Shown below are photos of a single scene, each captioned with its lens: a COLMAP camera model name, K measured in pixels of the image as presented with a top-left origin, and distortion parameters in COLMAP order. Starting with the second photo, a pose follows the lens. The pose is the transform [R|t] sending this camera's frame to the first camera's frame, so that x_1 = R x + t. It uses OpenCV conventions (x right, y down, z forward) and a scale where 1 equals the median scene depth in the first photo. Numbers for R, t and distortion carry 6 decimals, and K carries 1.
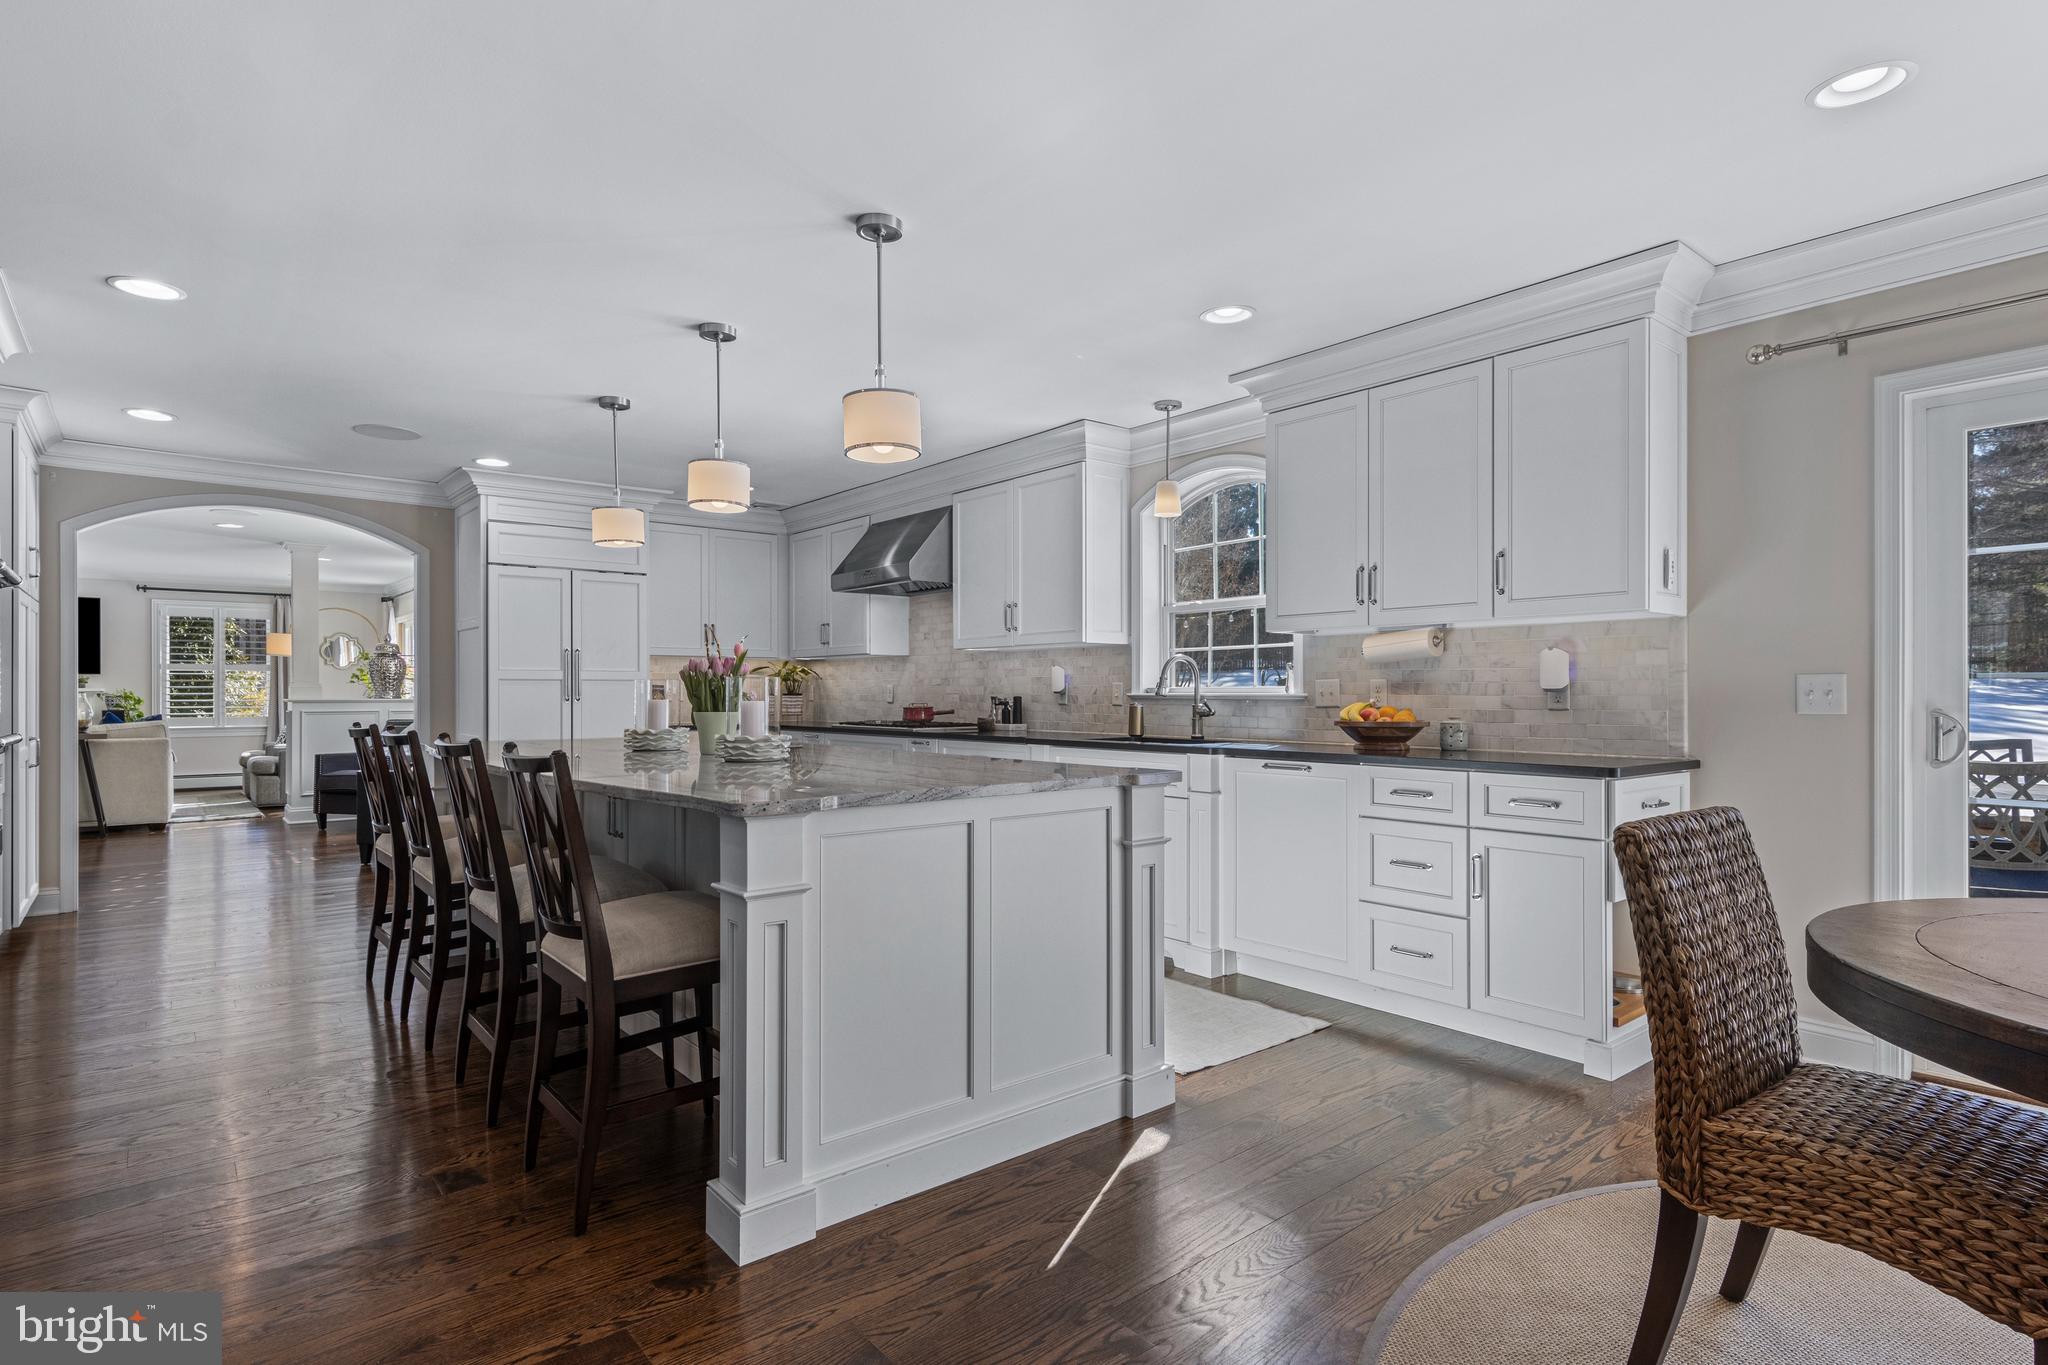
lens RADIAL K [[1049.3, 0, 1027.8], [0, 1049.3, 693.9], [0, 0, 1]] dist [0.009915, -0.000548]
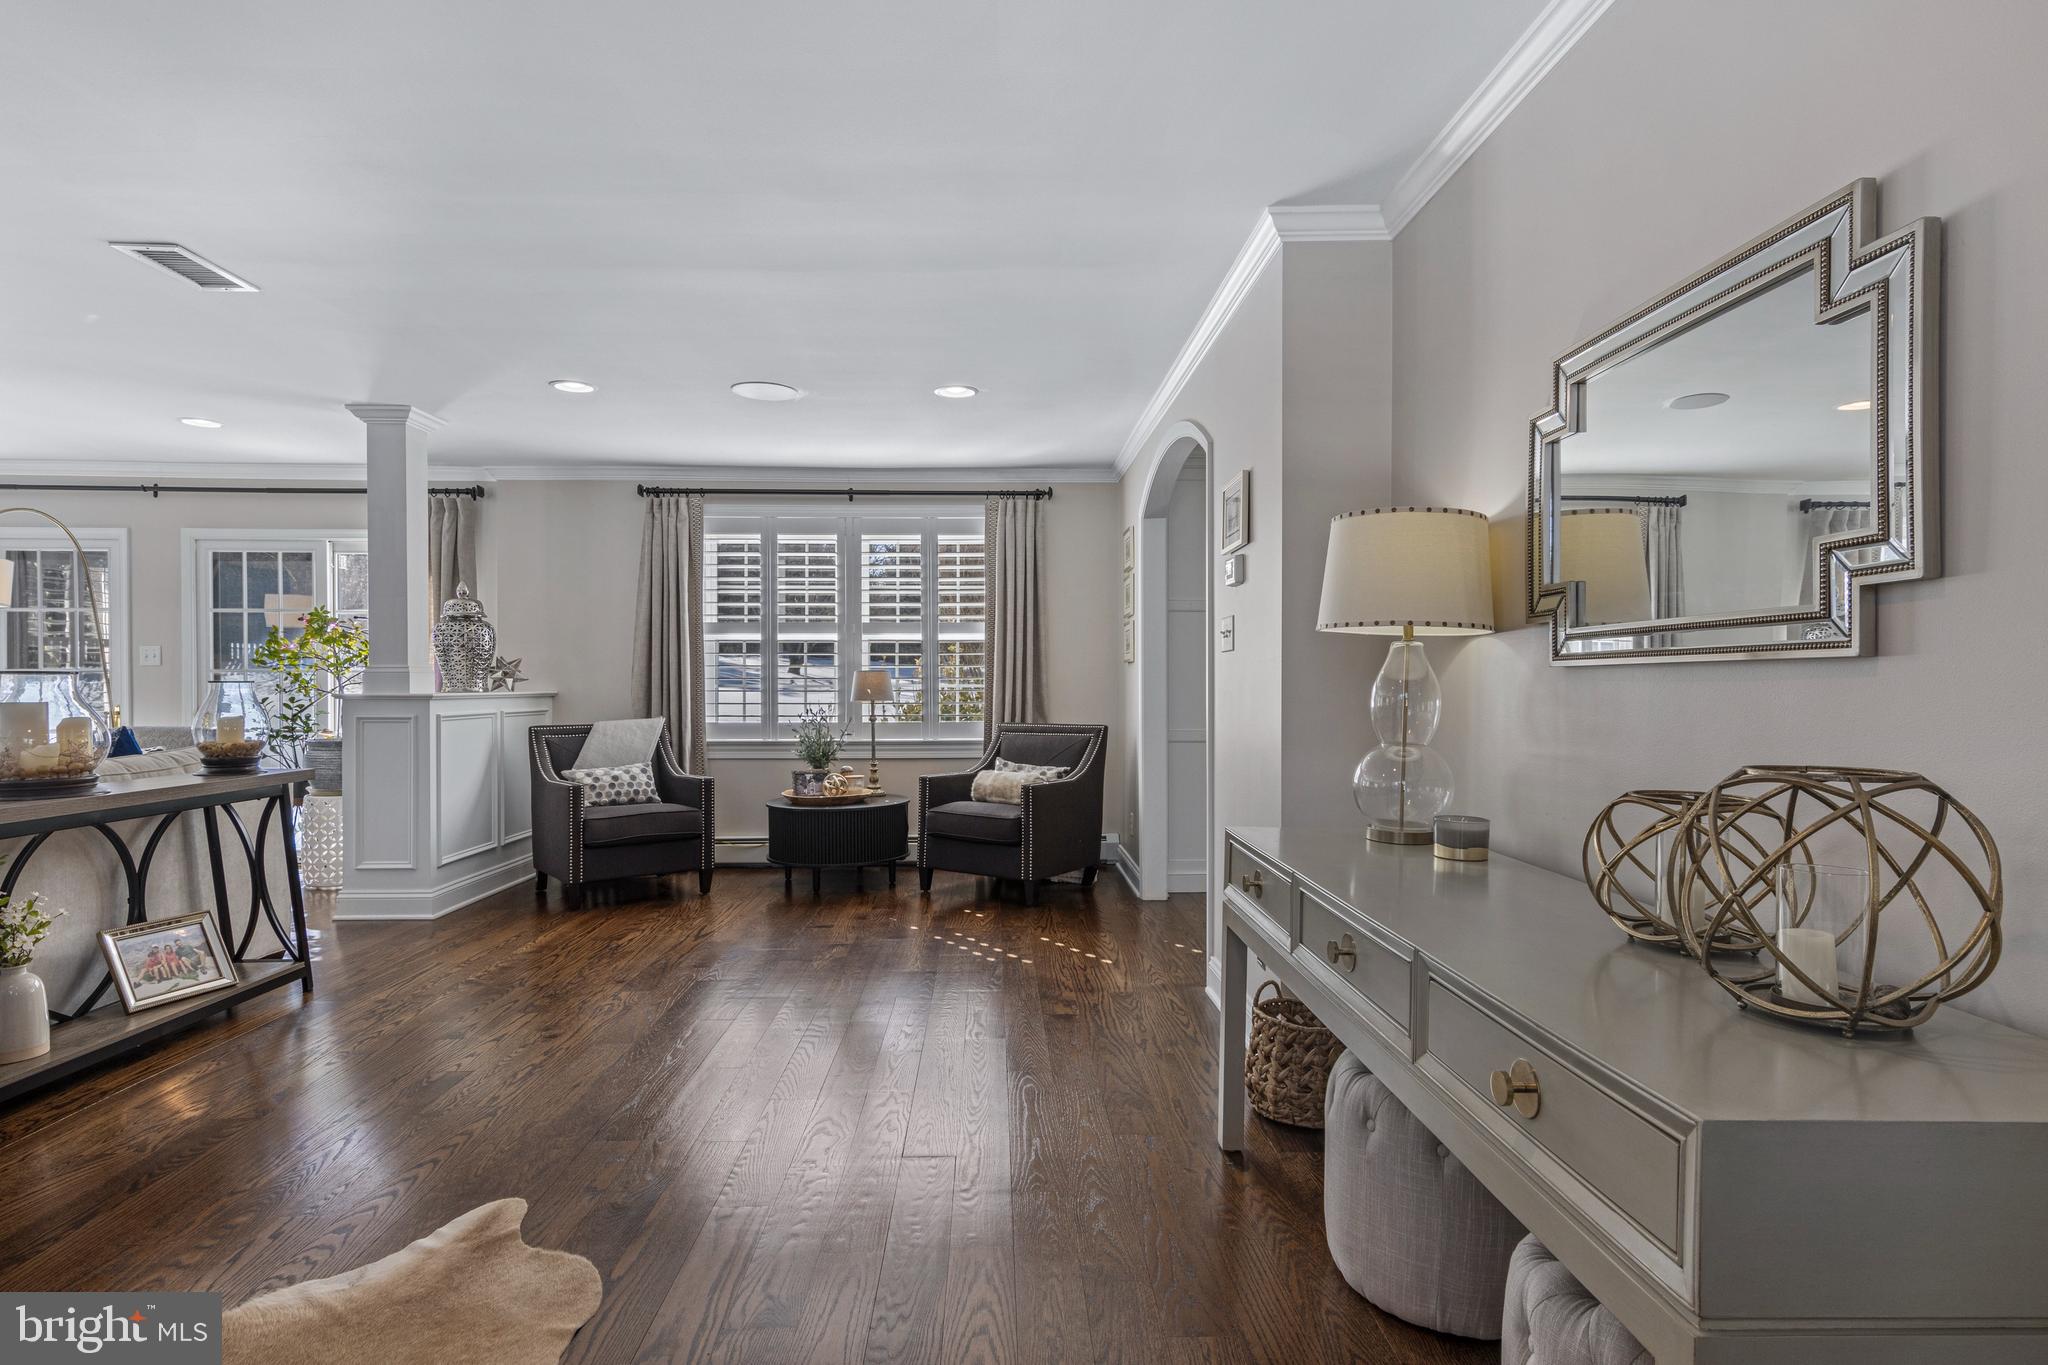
lens RADIAL K [[1039.0, 0, 1024.5], [0, 1039.0, 689.6], [0, 0, 1]] dist [0.006187, -0.000263]
pose [[0.610841, -0.005484, 0.791734, -0.748040], [0.000875, 0.999980, 0.006251, 0.000038], [-0.791752, -0.003126, 0.610834, 0.334215]]
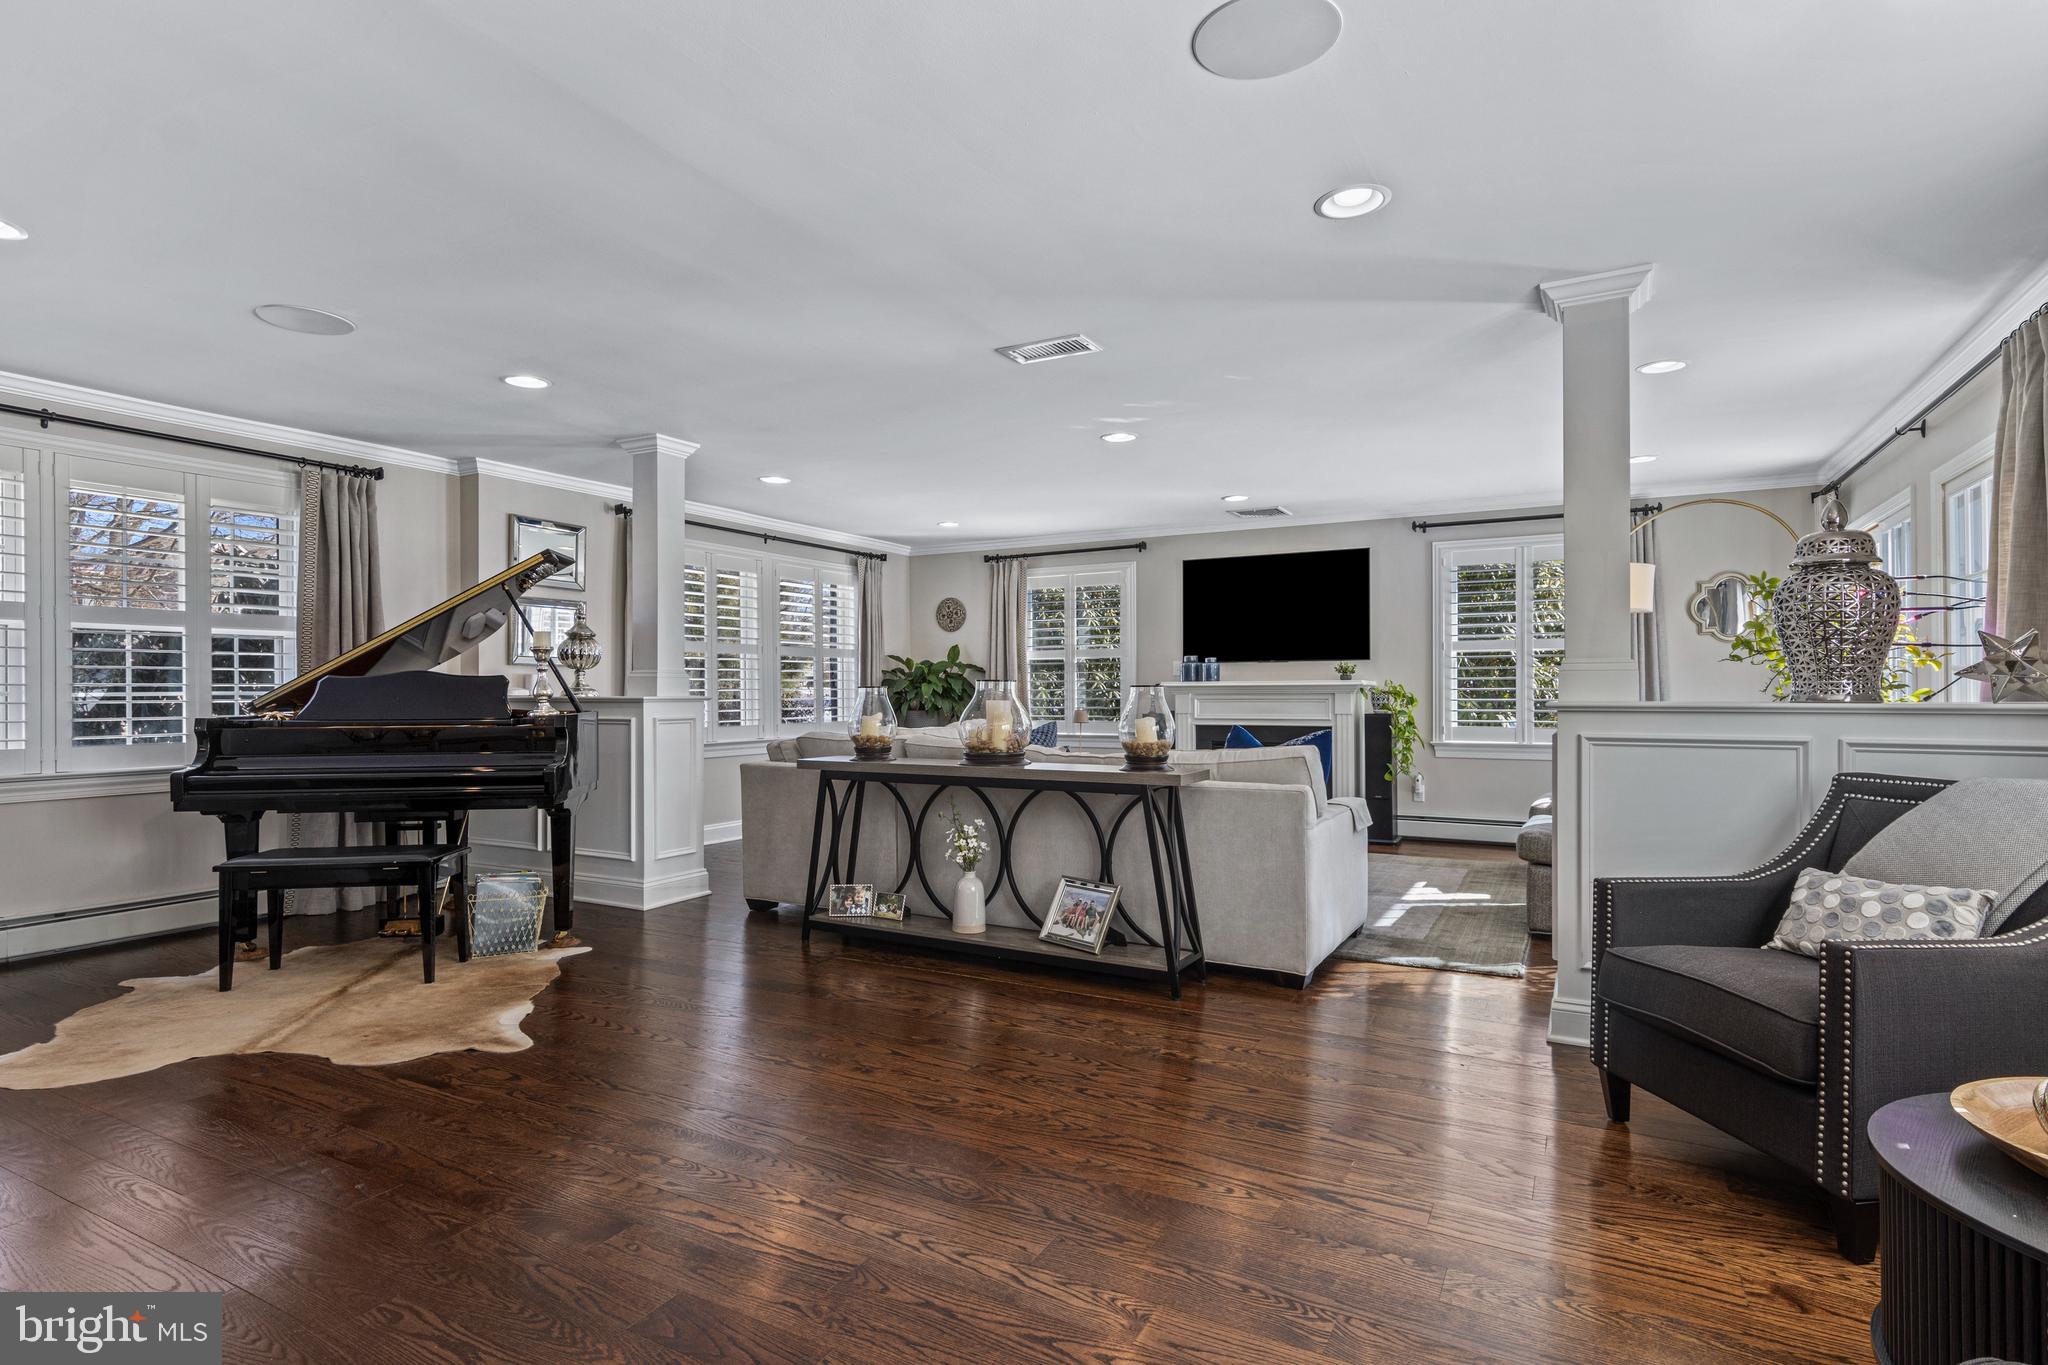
lens RADIAL K [[1042.6, 0, 1024.8], [0, 1042.6, 687.9], [0, 0, 1]] dist [0.010416, -0.001645]
pose [[0.370011, -0.002743, -0.929023, -0.340105], [0.001979, 0.999996, -0.002165, 0.000543], [0.929025, -0.001038, 0.370015, 0.550800]]
